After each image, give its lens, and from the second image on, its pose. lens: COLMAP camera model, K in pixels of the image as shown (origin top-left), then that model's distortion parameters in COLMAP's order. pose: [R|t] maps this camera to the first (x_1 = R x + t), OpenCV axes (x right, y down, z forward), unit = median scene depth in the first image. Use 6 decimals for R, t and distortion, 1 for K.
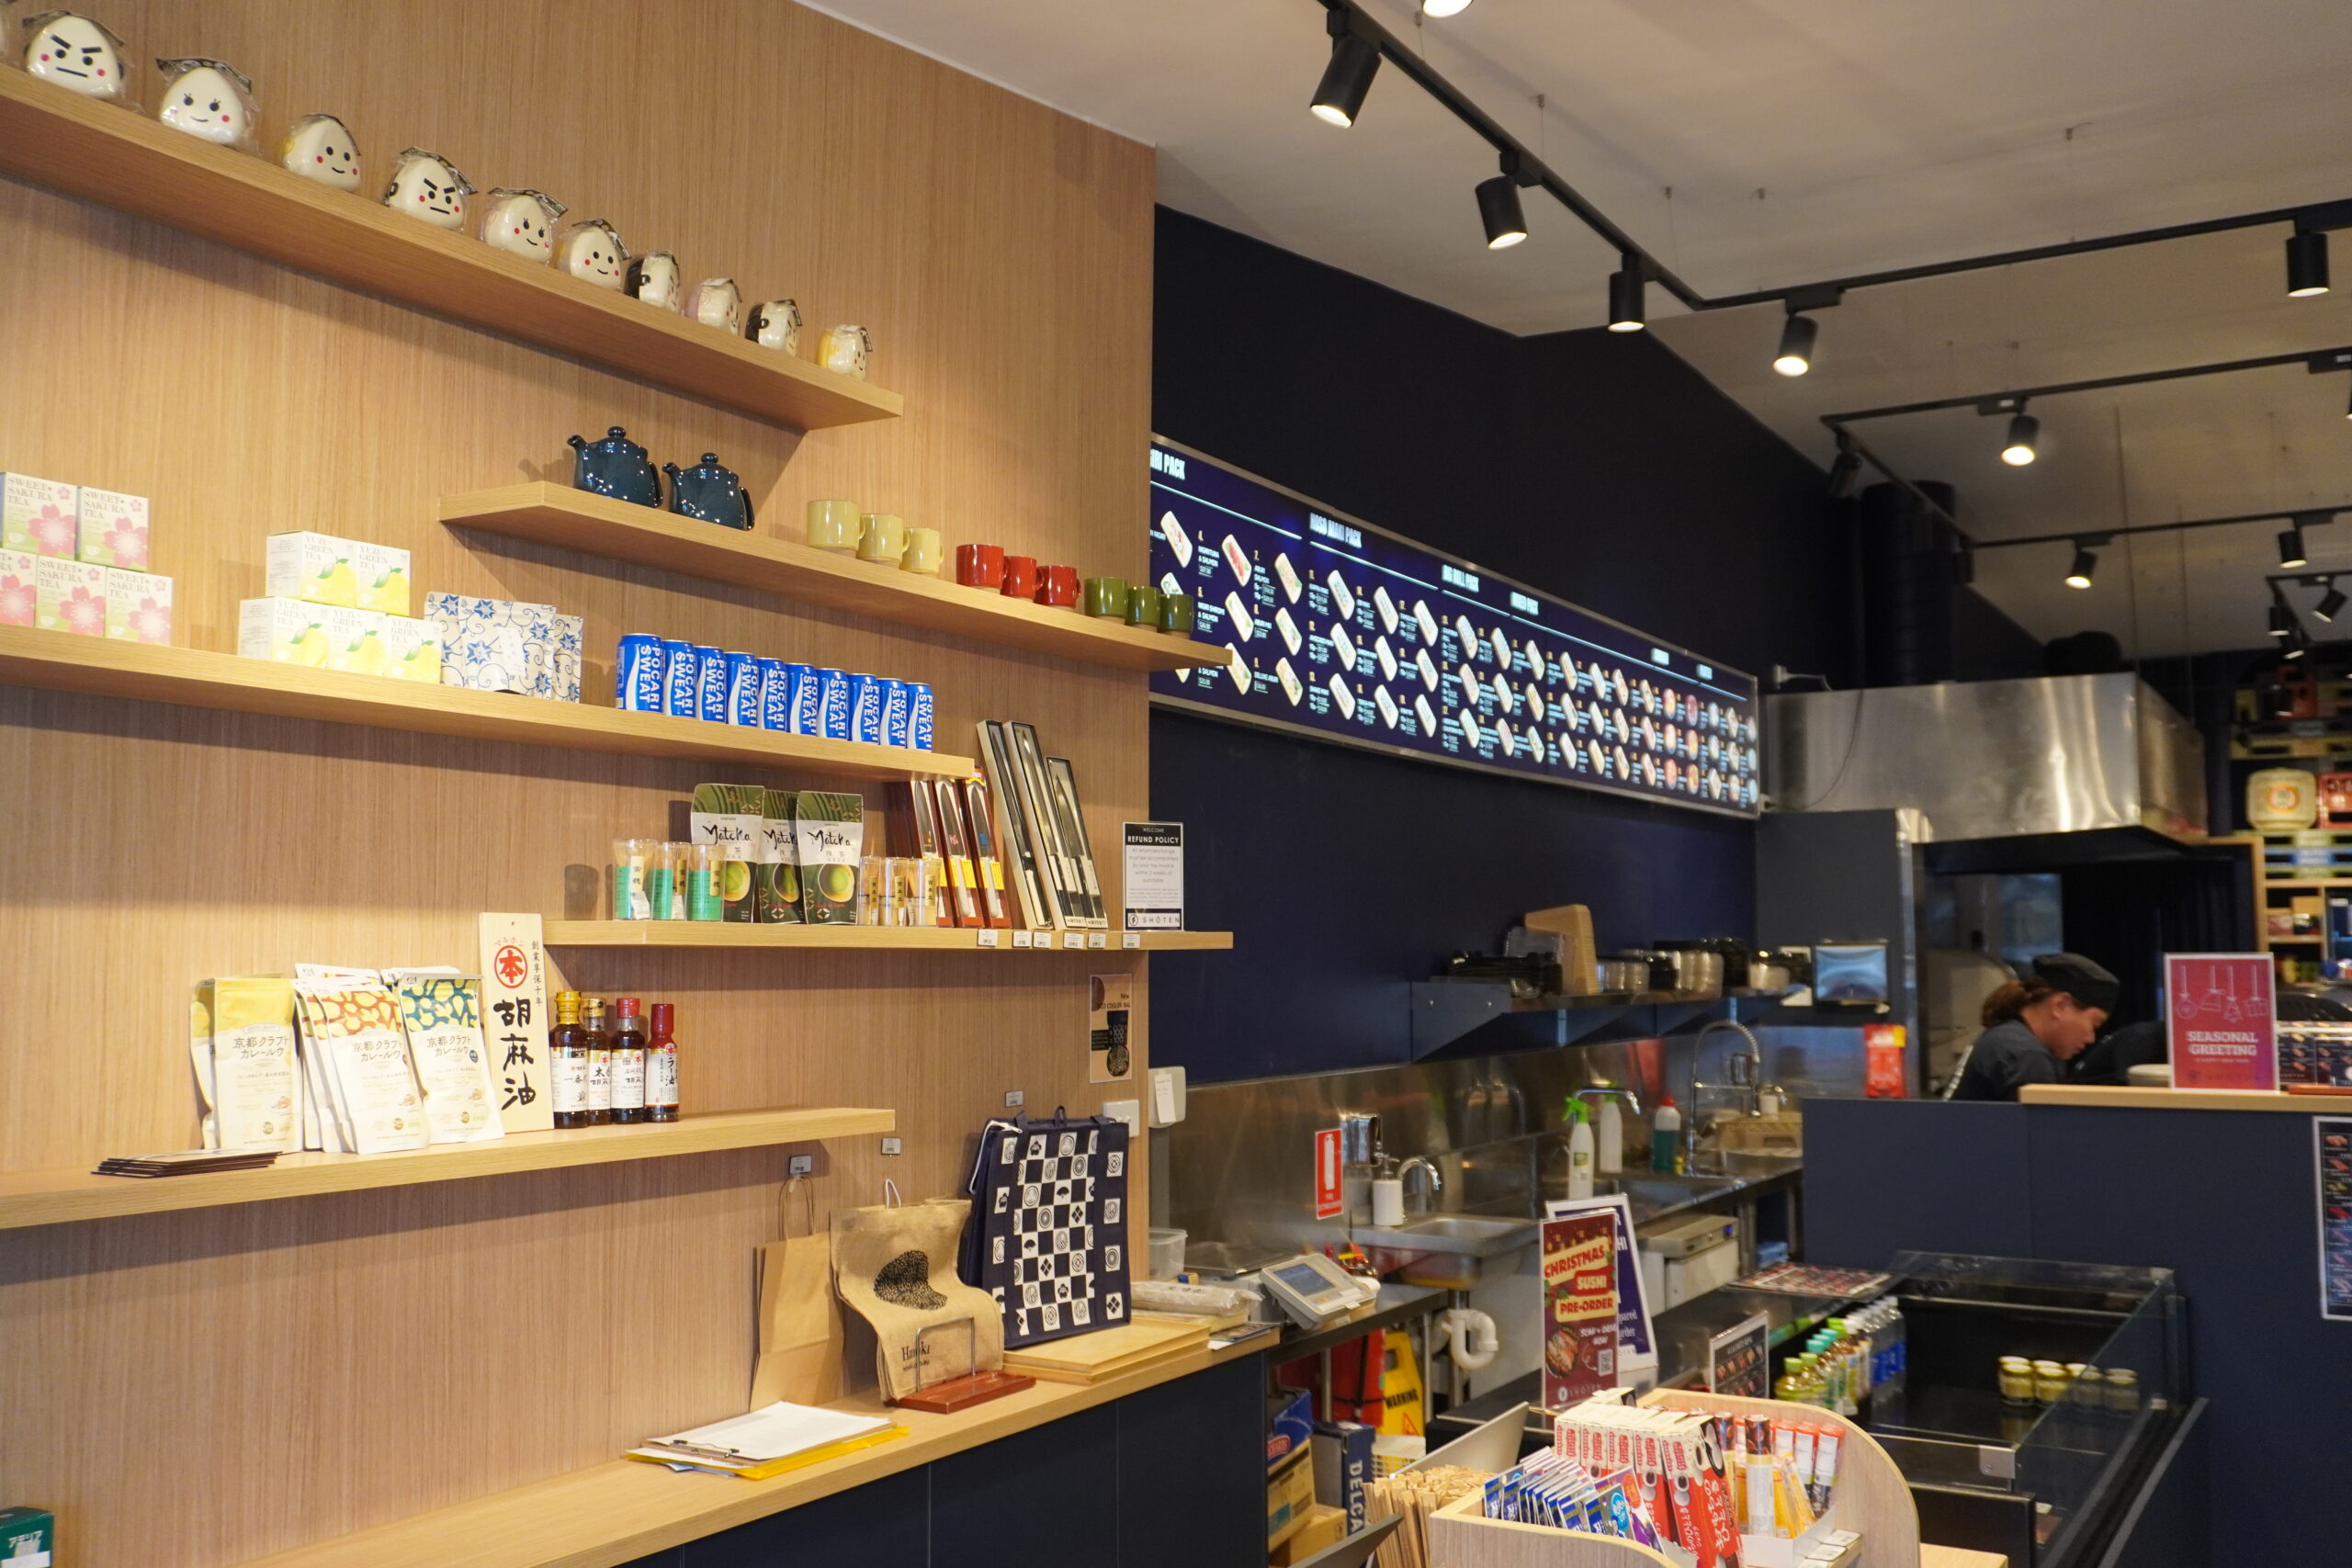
lens RADIAL K [[2120.7, 0, 1180.5], [0, 2120.7, 792.7], [0, 0, 1]] dist [0.002736, 0.018014]
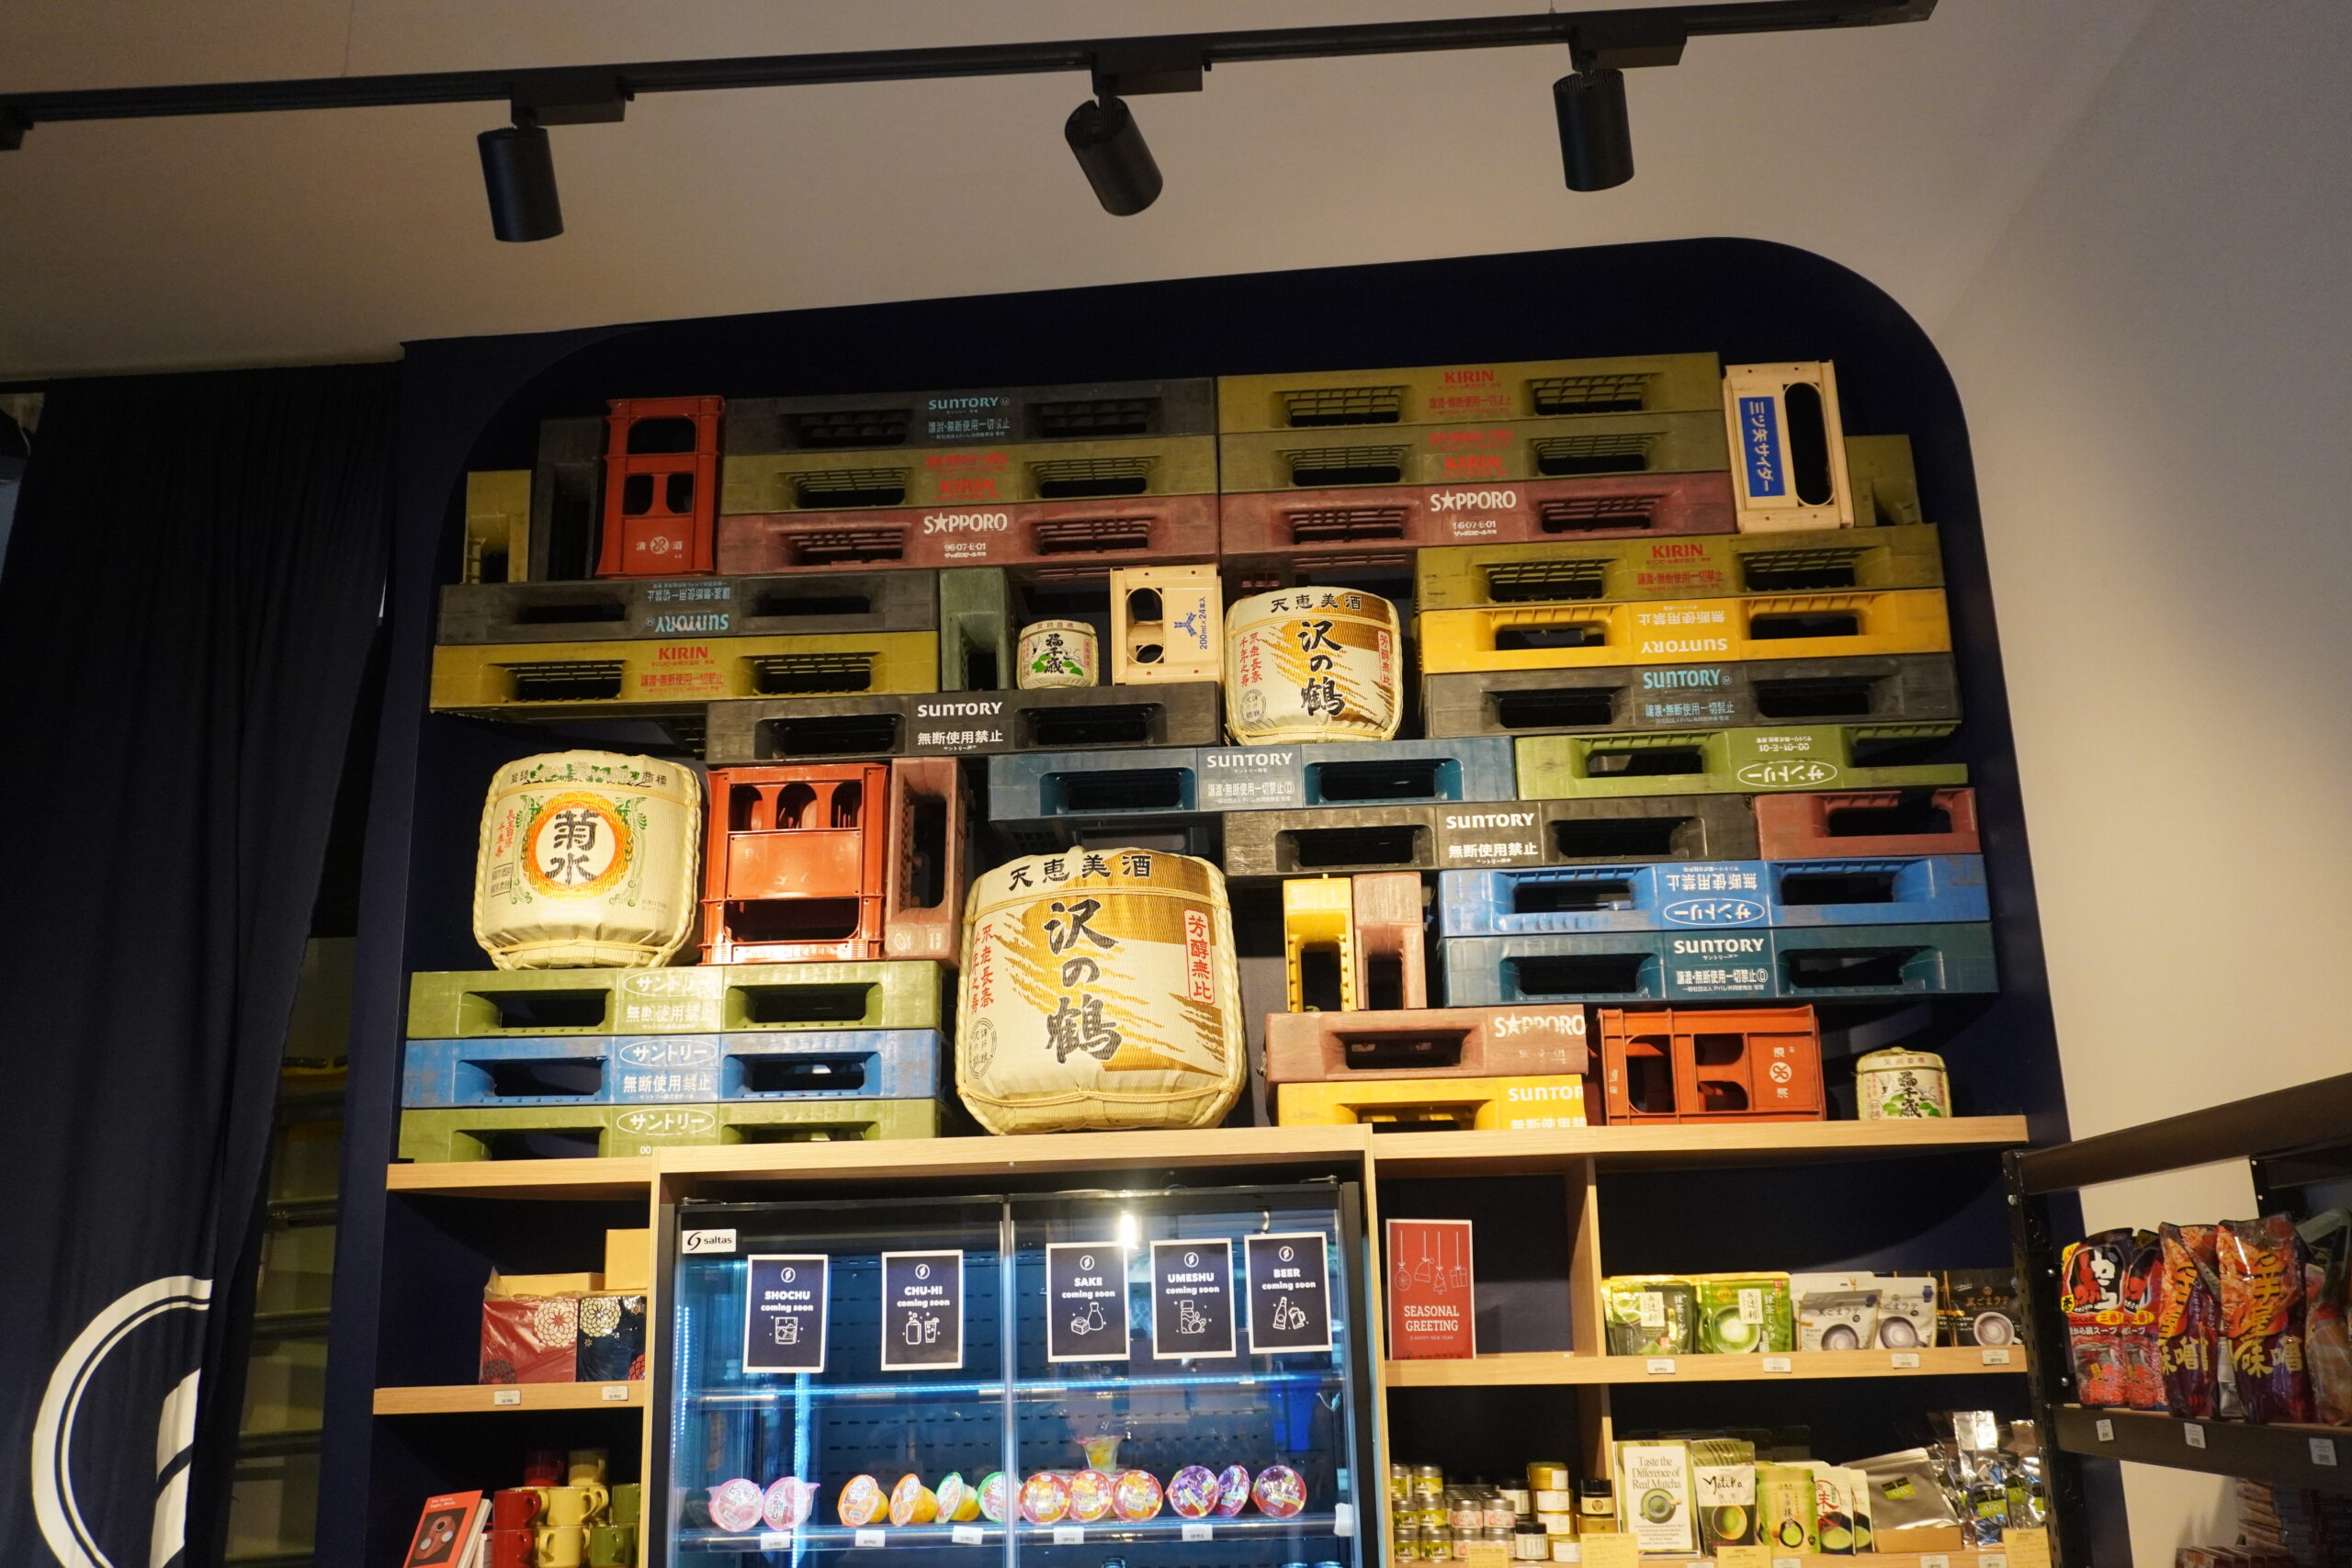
lens RADIAL K [[2071.4, 0, 1176.0], [0, 2071.4, 784.0], [0, 0, 1]] dist [-0.014125, 0.013025]
pose [[0.883404, 0.100089, 0.457799, 1.221298], [-0.012005, 0.981437, -0.191407, 0.114212], [-0.468459, 0.163594, 0.868207, 1.939685]]
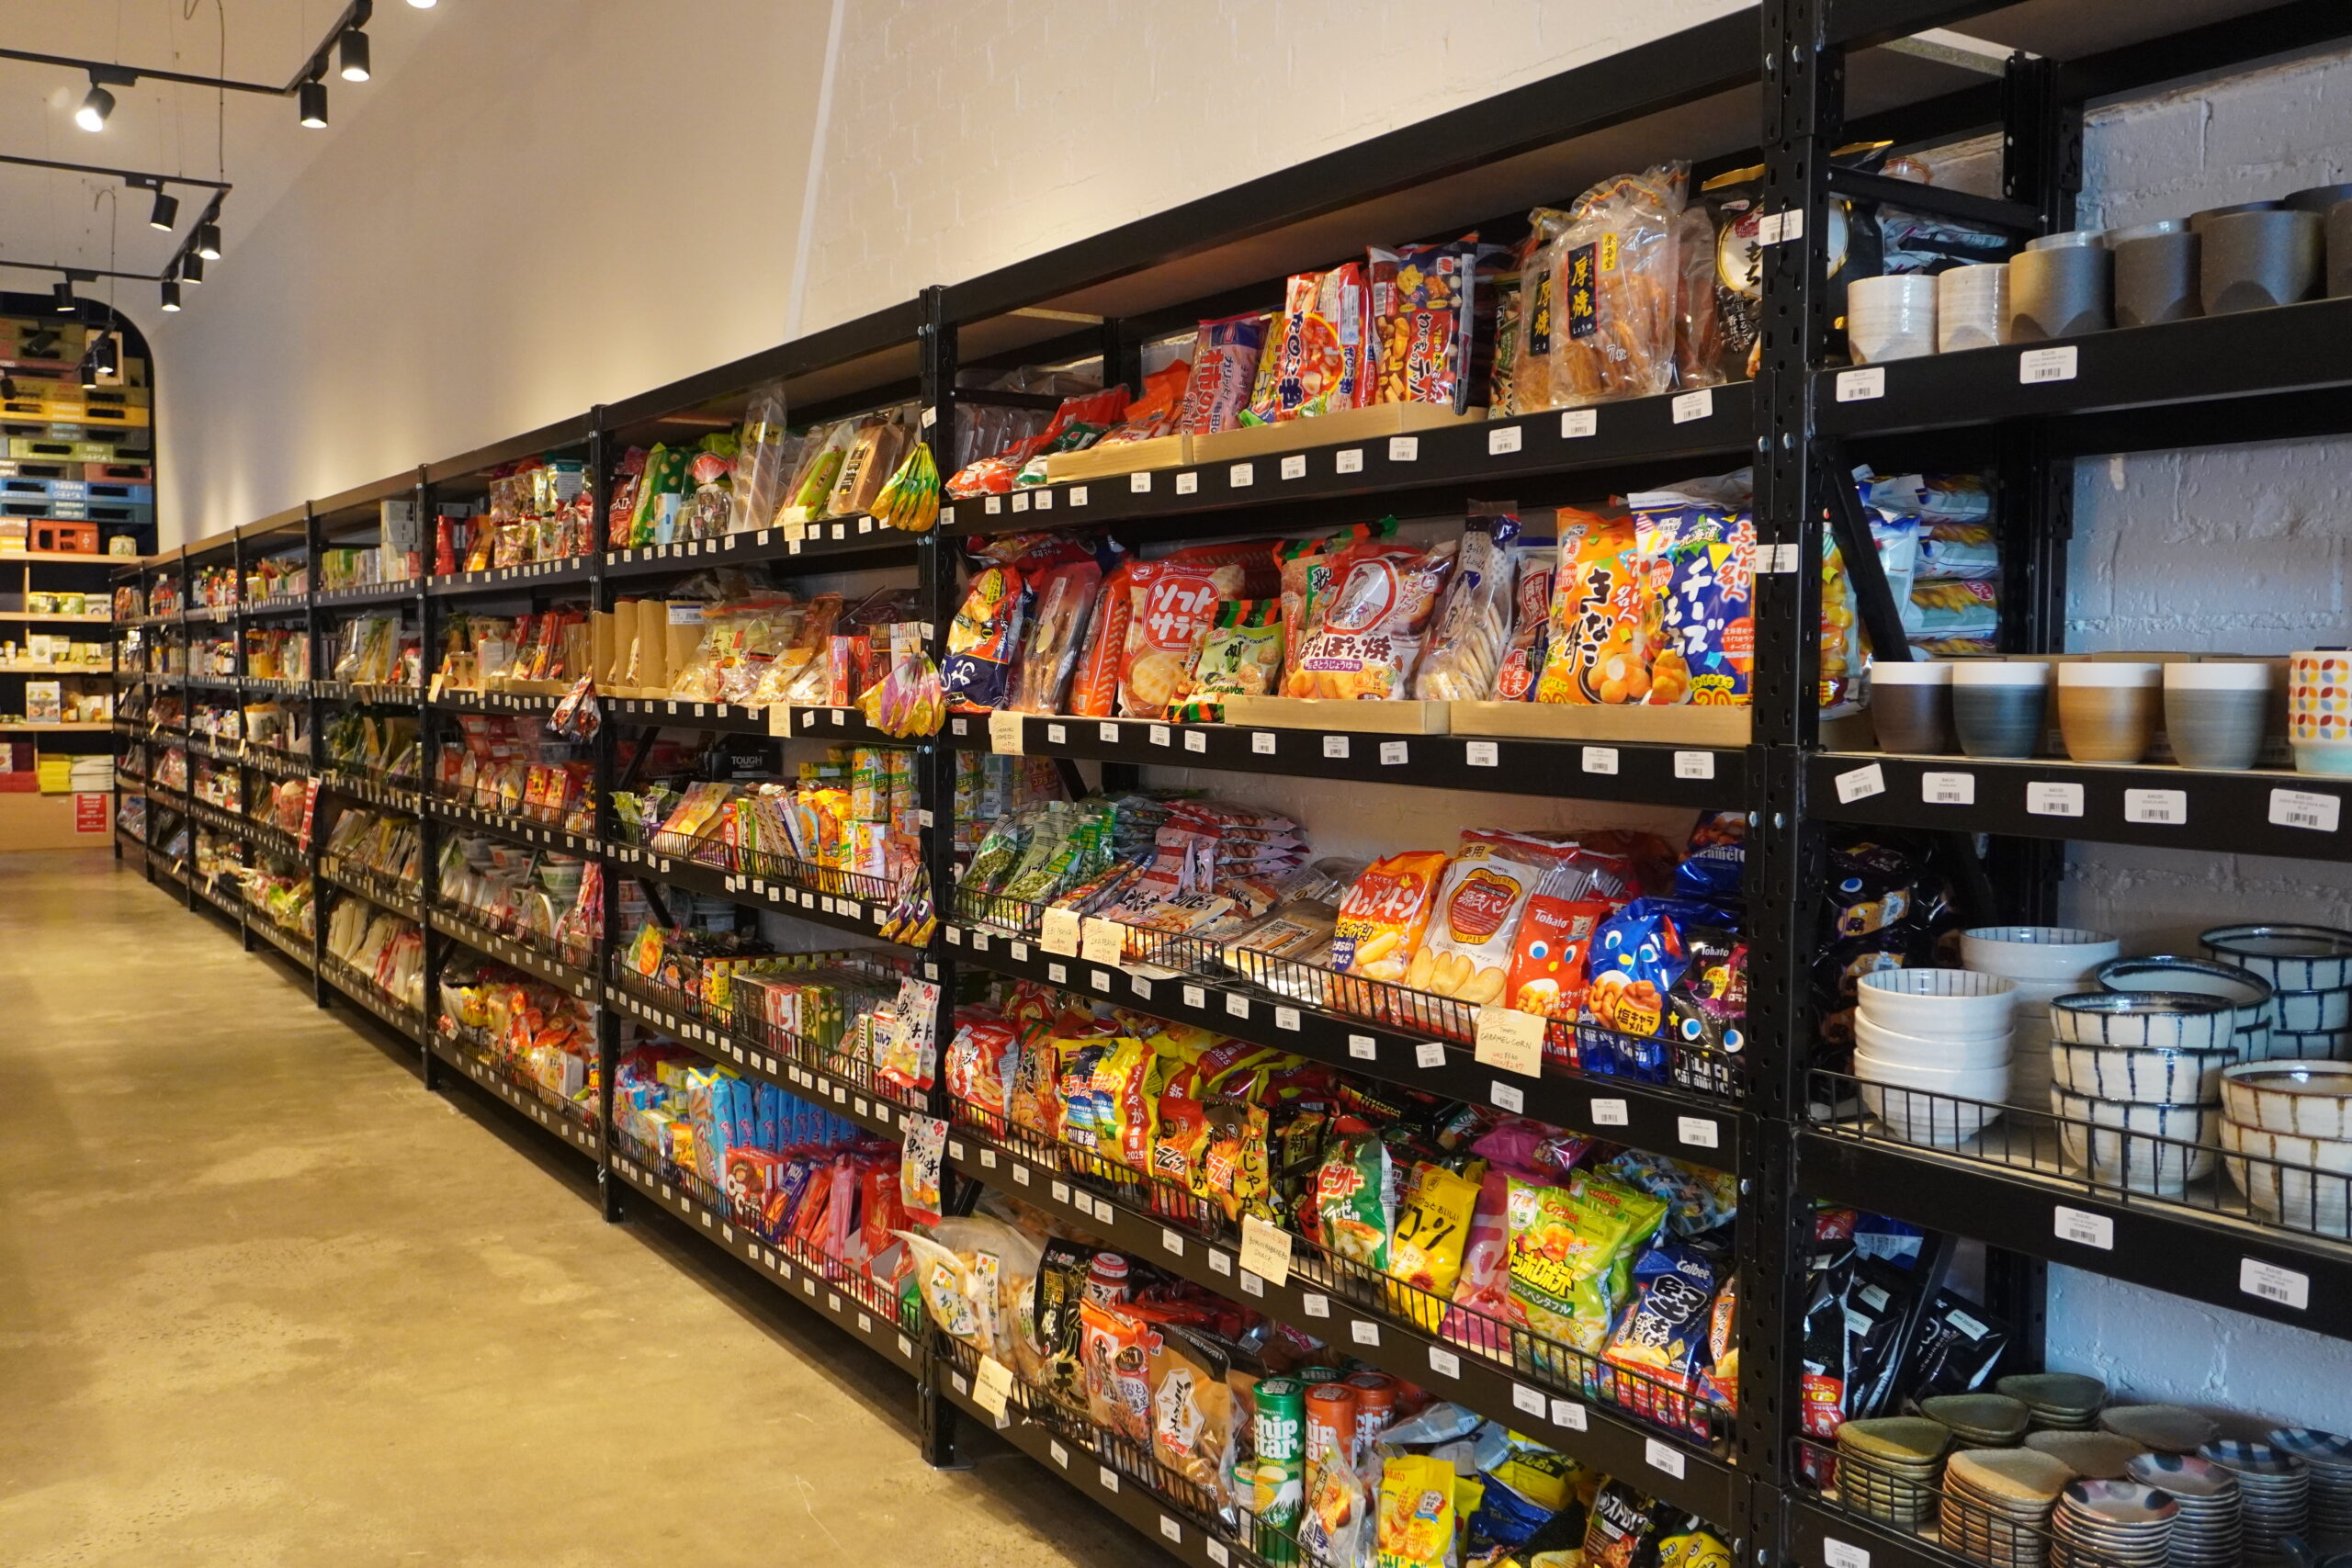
lens RADIAL K [[2102.8, 0, 1188.3], [0, 2102.8, 798.6], [0, 0, 1]] dist [-0.020885, 0.007572]
pose [[0.451740, -0.044968, 0.891016, 0.095703], [-0.078562, 0.992844, 0.089937, 0.054470], [-0.888684, -0.110628, 0.444974, 0.175966]]
